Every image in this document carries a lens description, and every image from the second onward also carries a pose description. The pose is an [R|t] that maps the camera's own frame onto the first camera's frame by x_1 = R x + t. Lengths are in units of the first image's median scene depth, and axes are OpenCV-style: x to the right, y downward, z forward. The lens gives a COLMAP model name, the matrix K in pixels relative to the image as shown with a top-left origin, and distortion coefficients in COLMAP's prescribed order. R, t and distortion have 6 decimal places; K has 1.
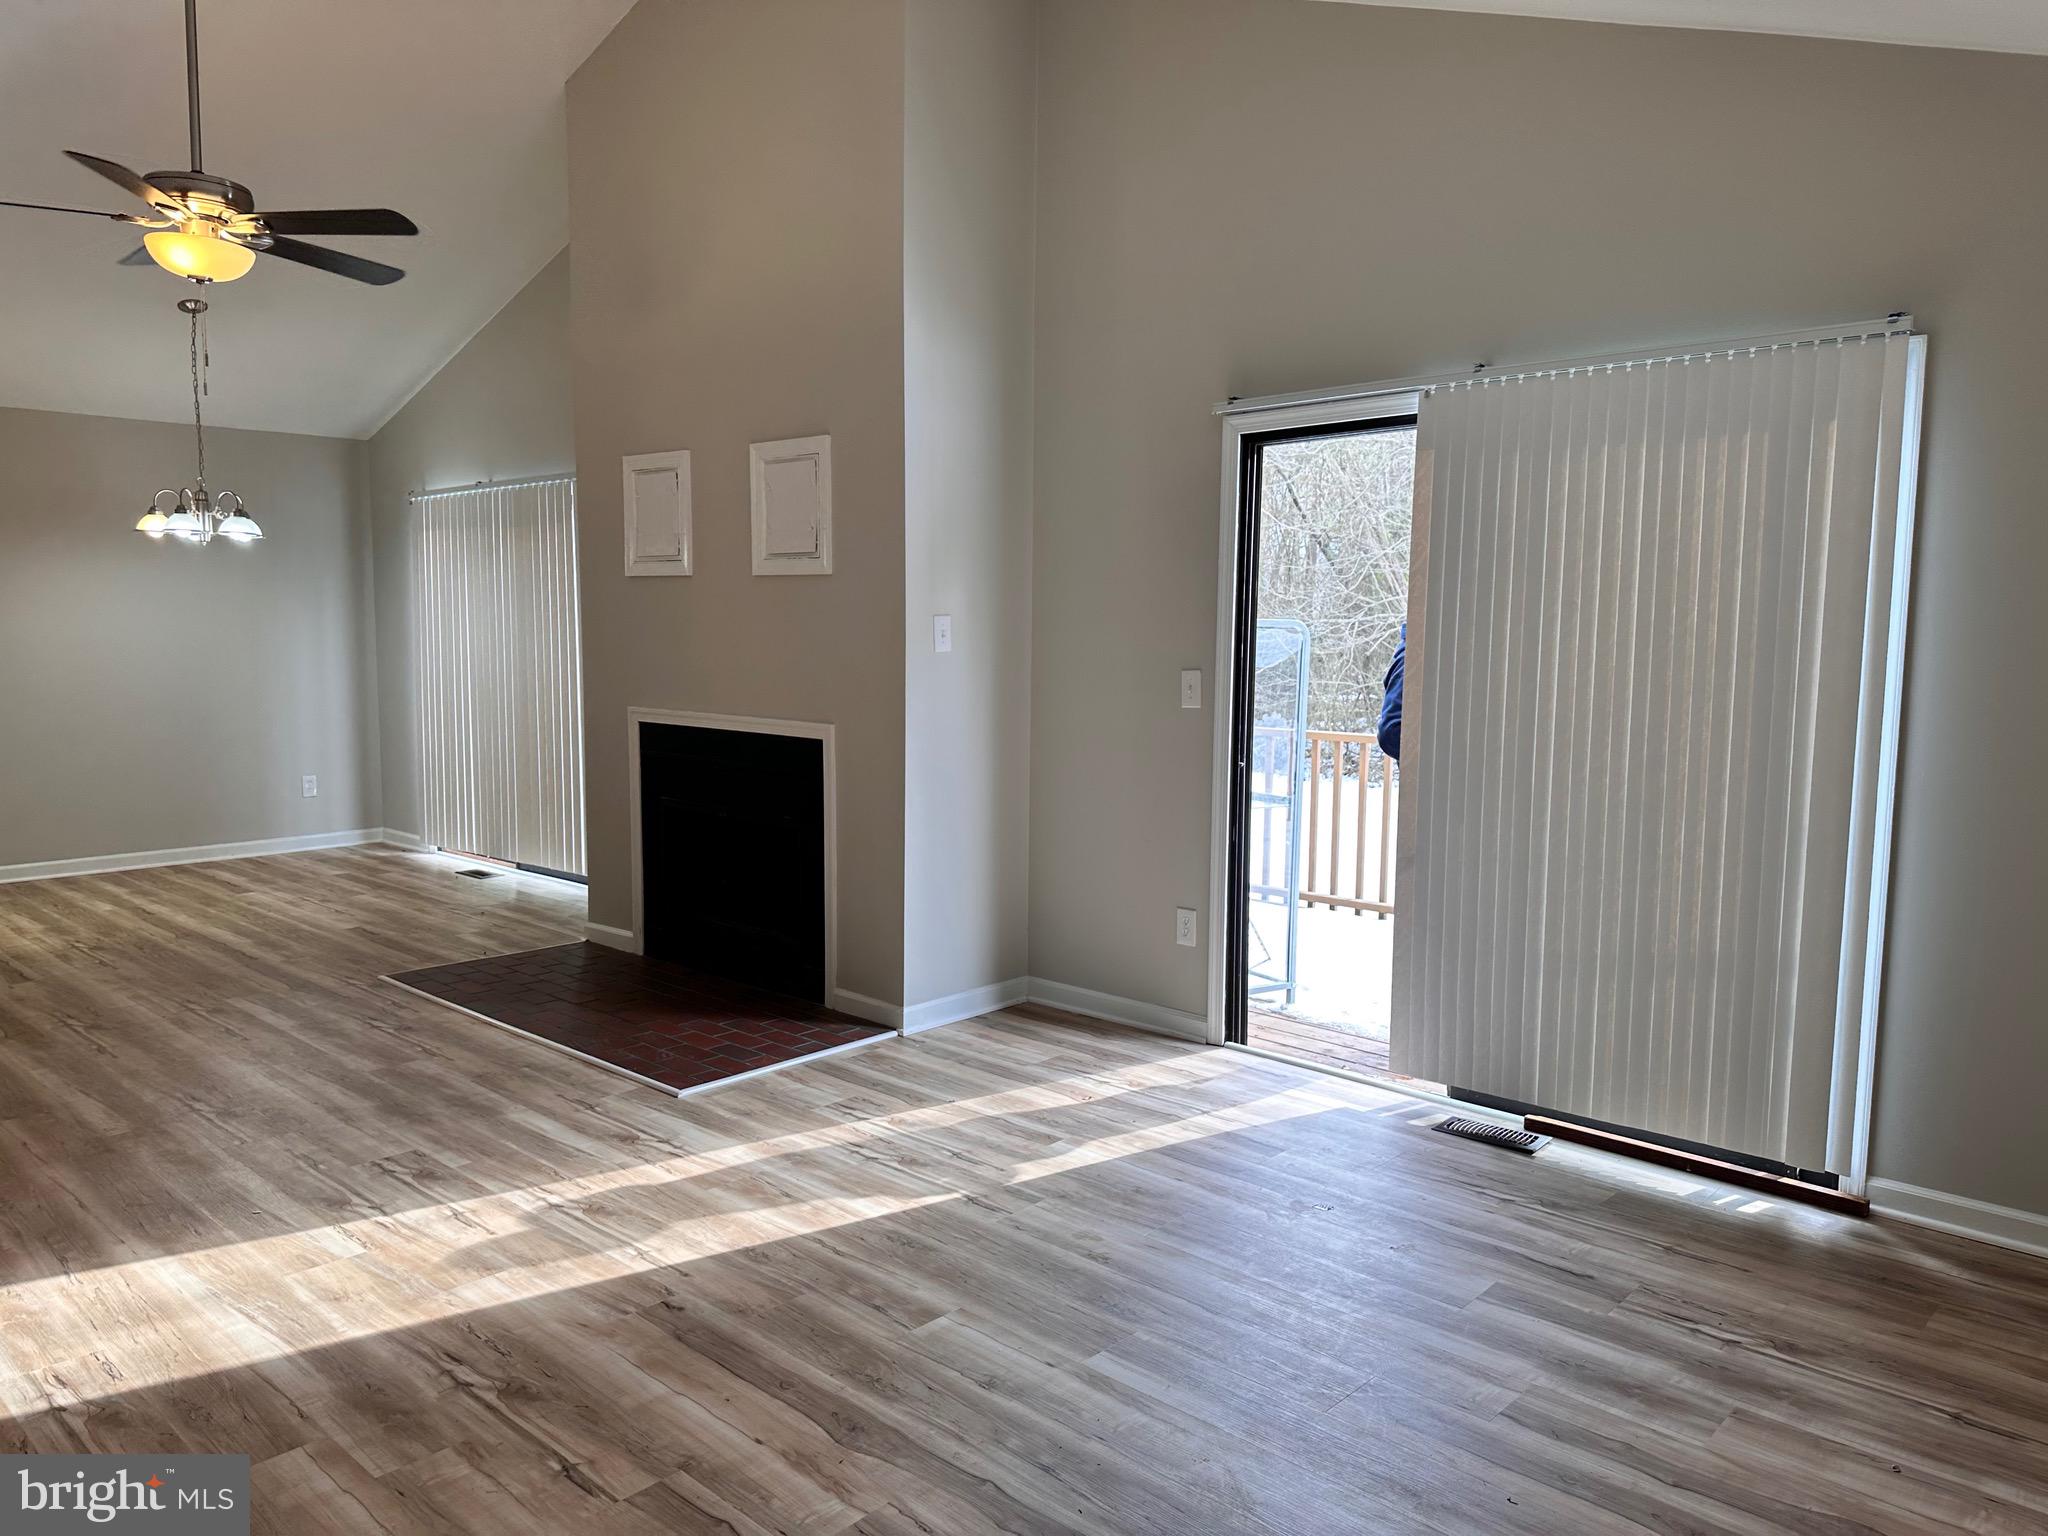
lens RADIAL K [[1436.4, 0, 1033.9], [0, 1436.4, 787.1], [0, 0, 1]] dist [0.054675, -0.063980]
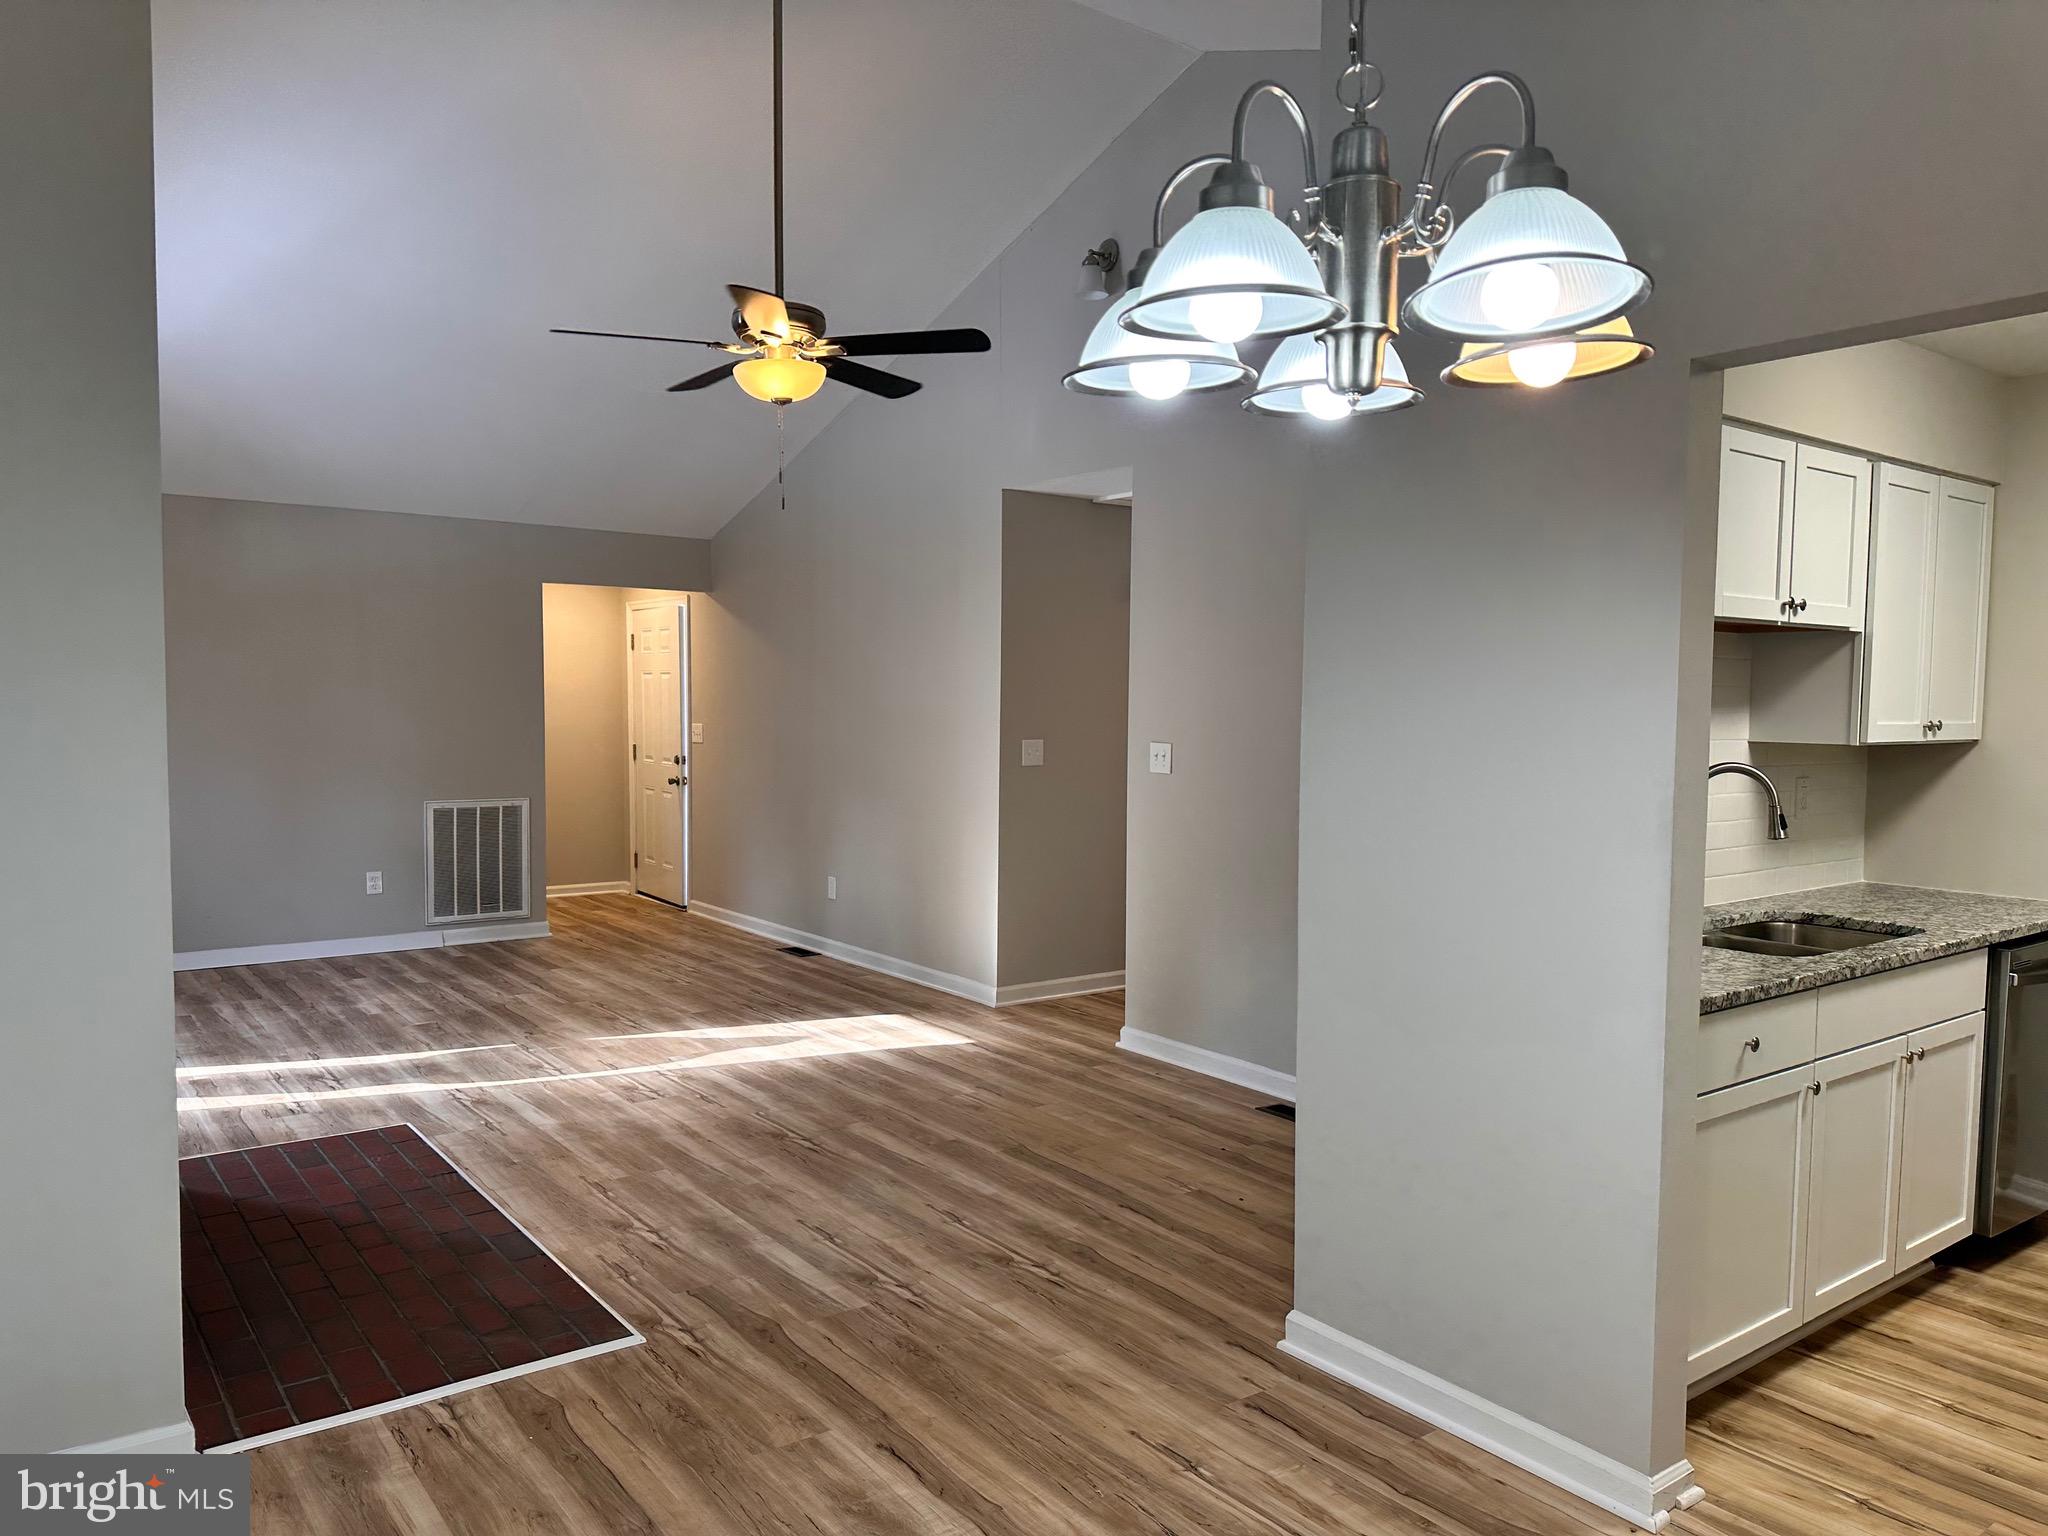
lens RADIAL K [[1436.4, 0, 1020.4], [0, 1436.4, 777.9], [0, 0, 1]] dist [0.054675, -0.063980]
pose [[-0.981065, -0.025119, 0.192040, -0.954463], [0.008236, 0.985246, 0.170946, -0.249877], [-0.193501, 0.169290, -0.966384, 2.019583]]
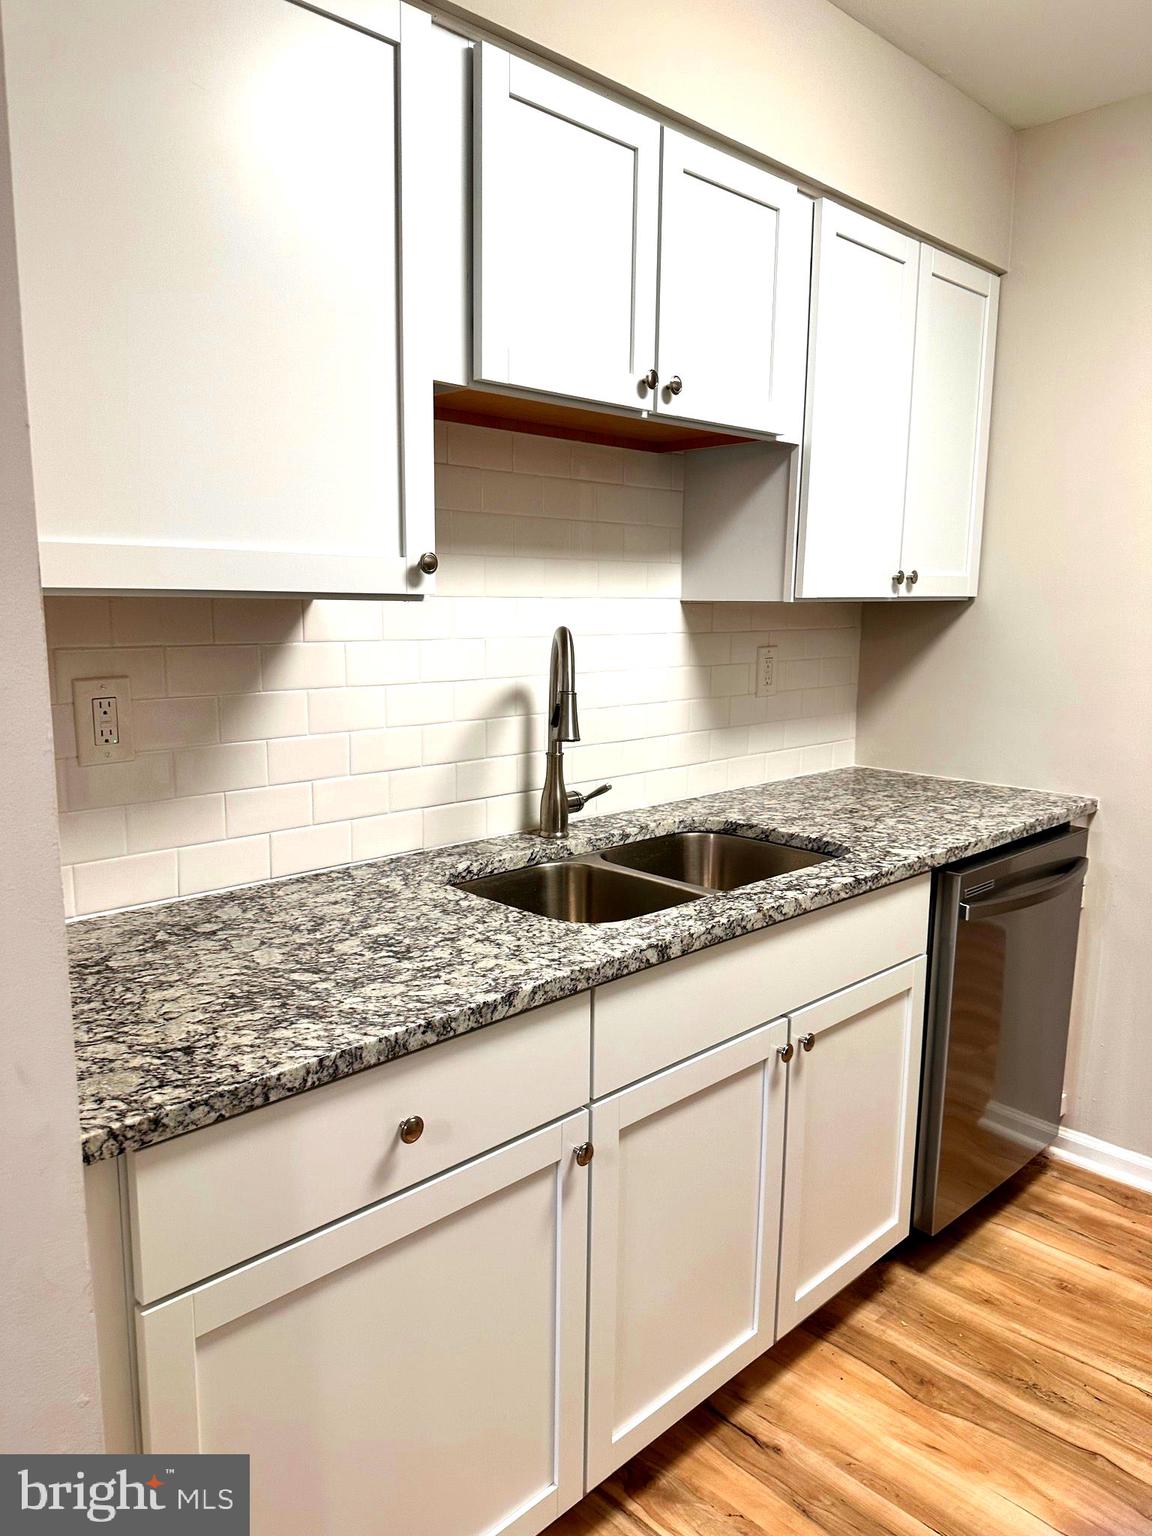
lens RADIAL K [[1077.3, 0, 564.5], [0, 1077.3, 764.3], [0, 0, 1]] dist [0.054675, -0.063980]
pose [[-0.997527, -0.021750, 0.066839, -1.136959], [-0.003025, 0.963322, 0.268331, -0.196943], [-0.070224, 0.267465, -0.961005, 1.702150]]
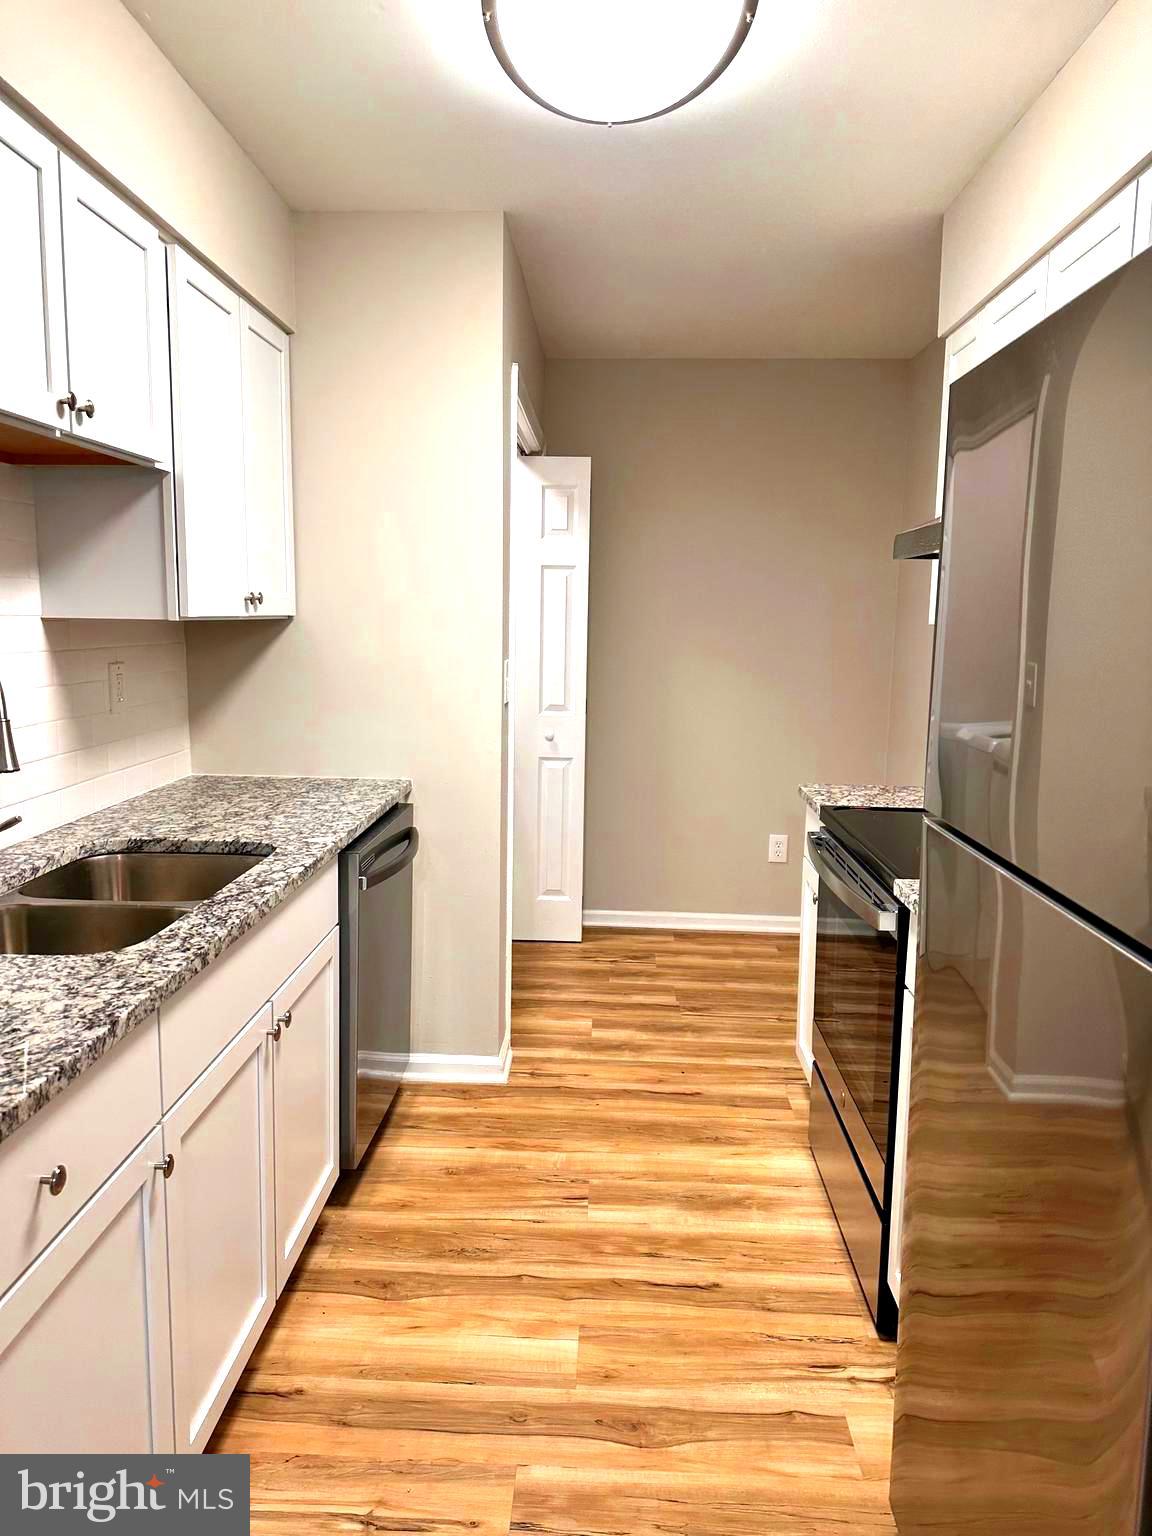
lens RADIAL K [[1077.3, 0, 574.2], [0, 1077.3, 758.9], [0, 0, 1]] dist [0.054675, -0.063980]
pose [[-0.770934, 0.072486, -0.632777, -1.054611], [-0.090398, 0.970992, 0.221364, -0.202004], [0.630468, 0.227859, -0.742018, 1.713723]]
